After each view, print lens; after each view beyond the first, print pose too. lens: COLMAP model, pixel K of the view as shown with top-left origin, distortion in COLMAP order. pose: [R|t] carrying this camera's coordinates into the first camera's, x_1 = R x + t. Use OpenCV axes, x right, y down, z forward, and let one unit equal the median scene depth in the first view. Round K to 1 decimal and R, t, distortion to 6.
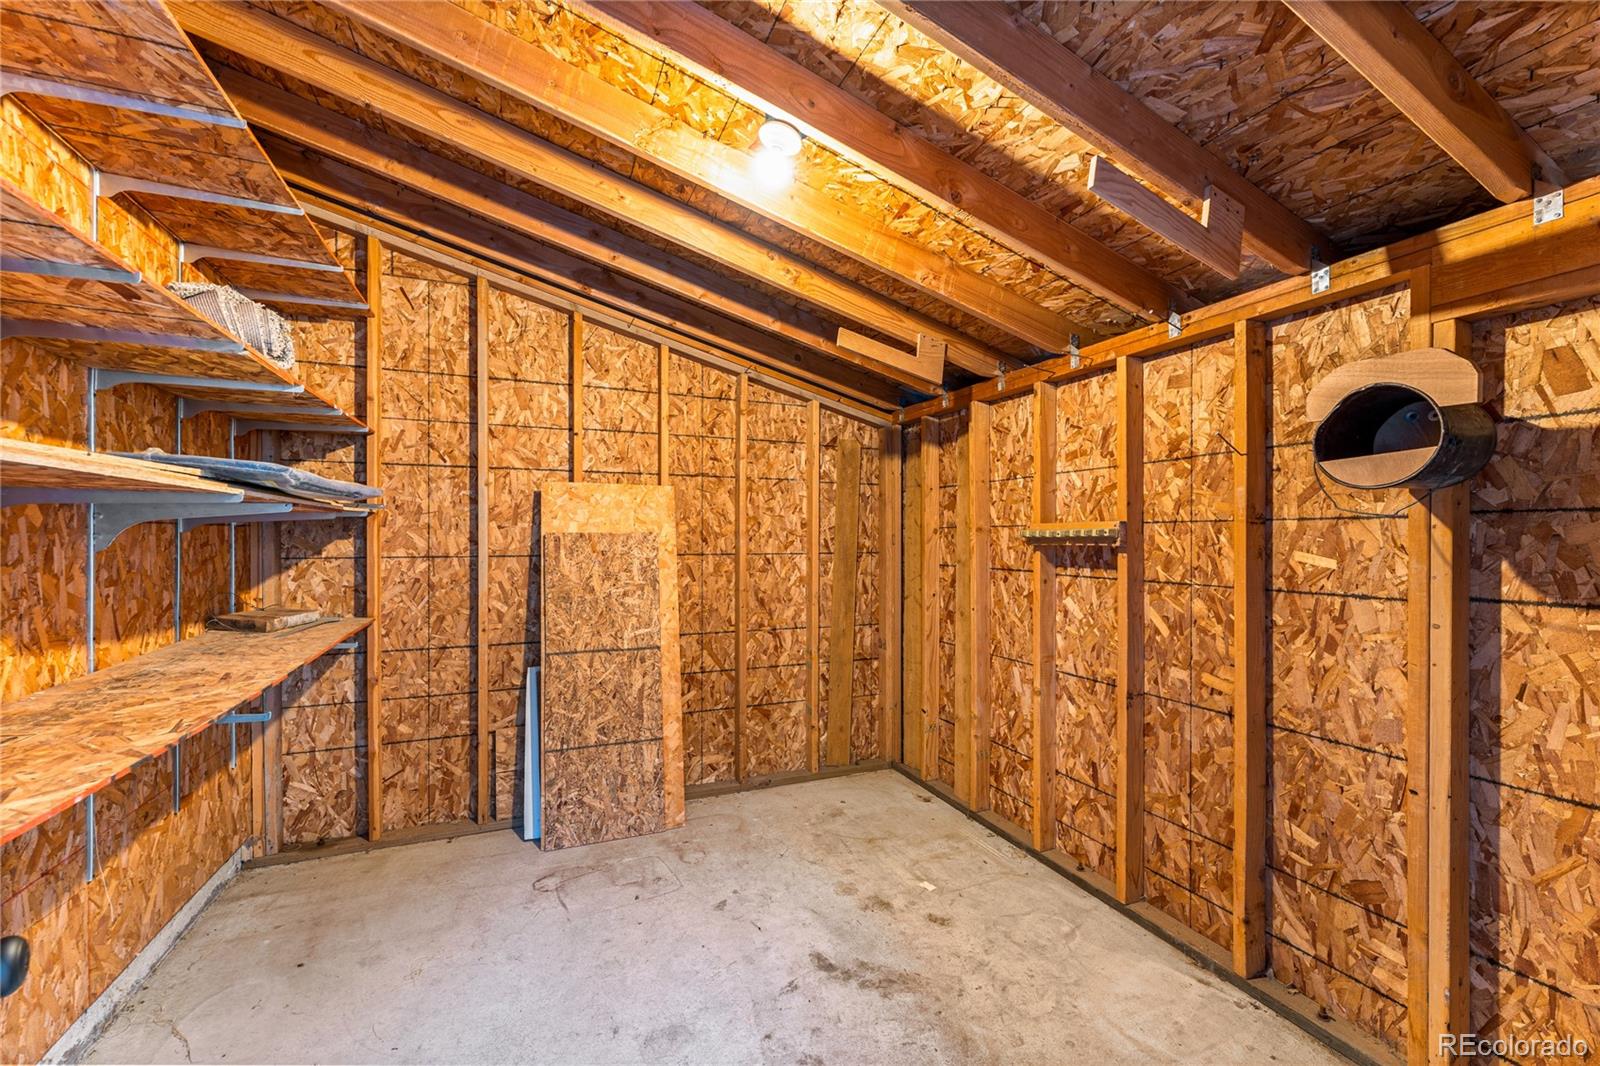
lens RADIAL K [[651.0, 0, 800.1], [0, 651.0, 541.1], [0, 0, 1]] dist [0.003479, -0.000718]
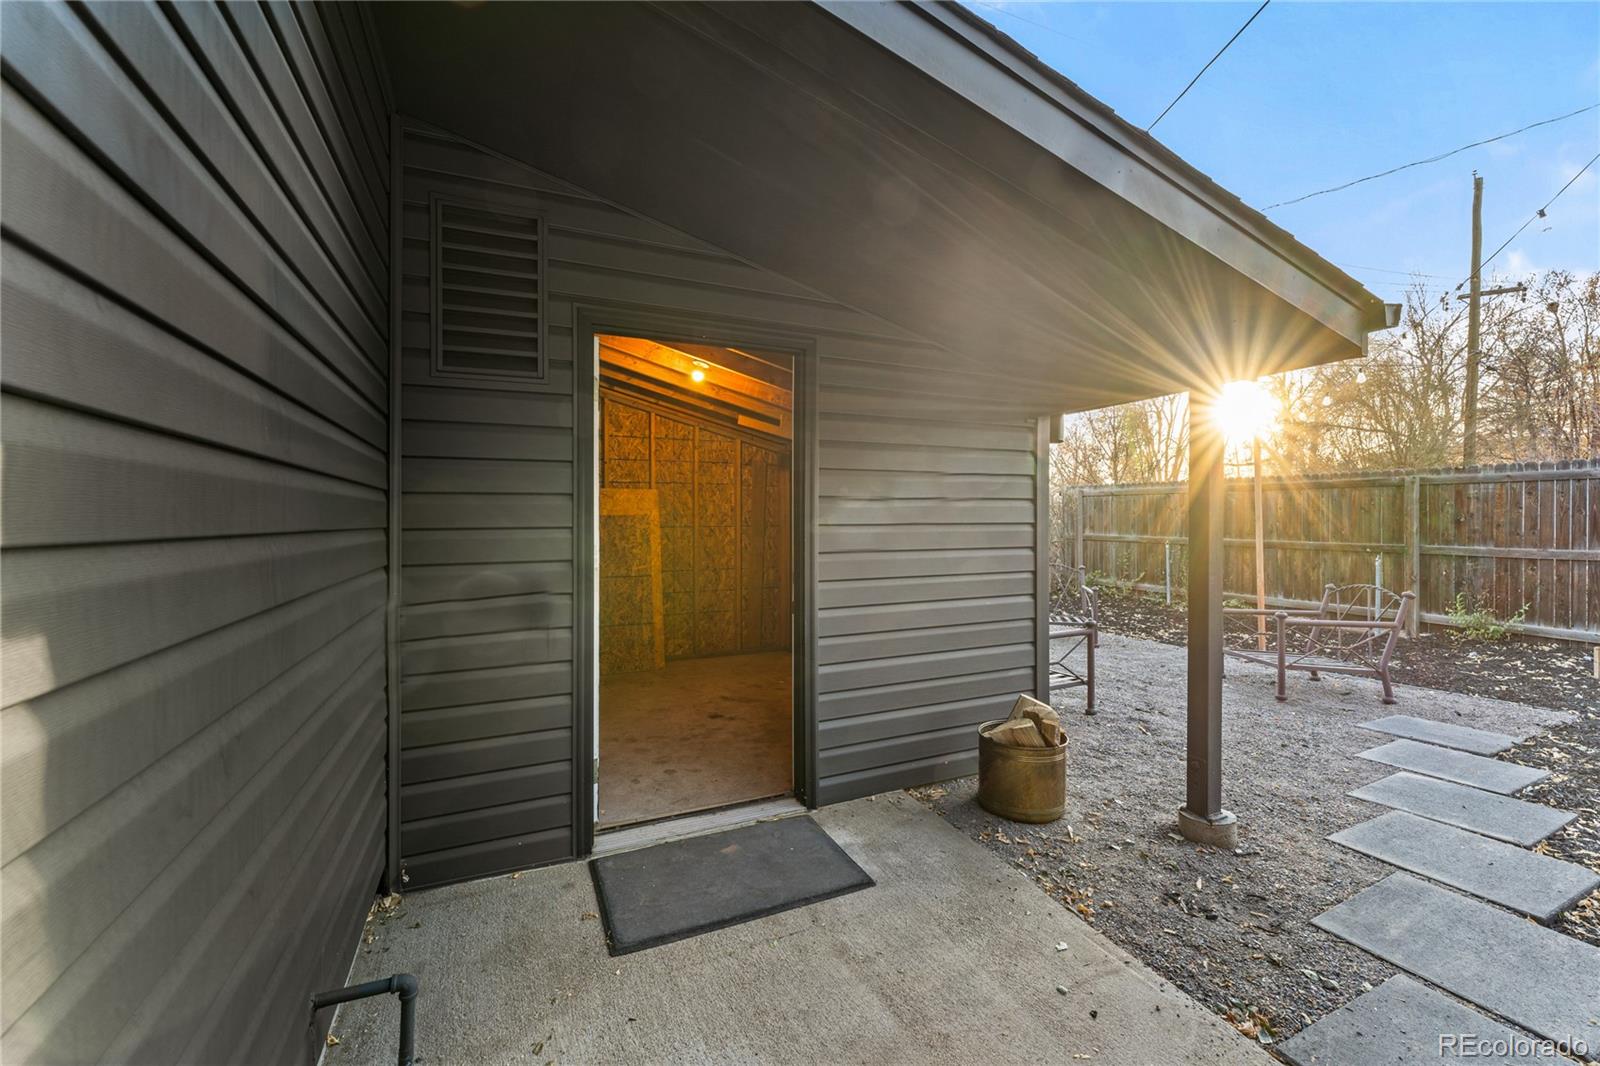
lens RADIAL K [[651.0, 0, 798.9], [0, 651.0, 519.9], [0, 0, 1]] dist [0.003479, -0.000718]
pose [[0.999430, -0.004707, 0.033433, 0.134455], [0.004764, 0.999987, -0.001627, 0.006325], [-0.033425, 0.001786, 0.999440, -0.806984]]
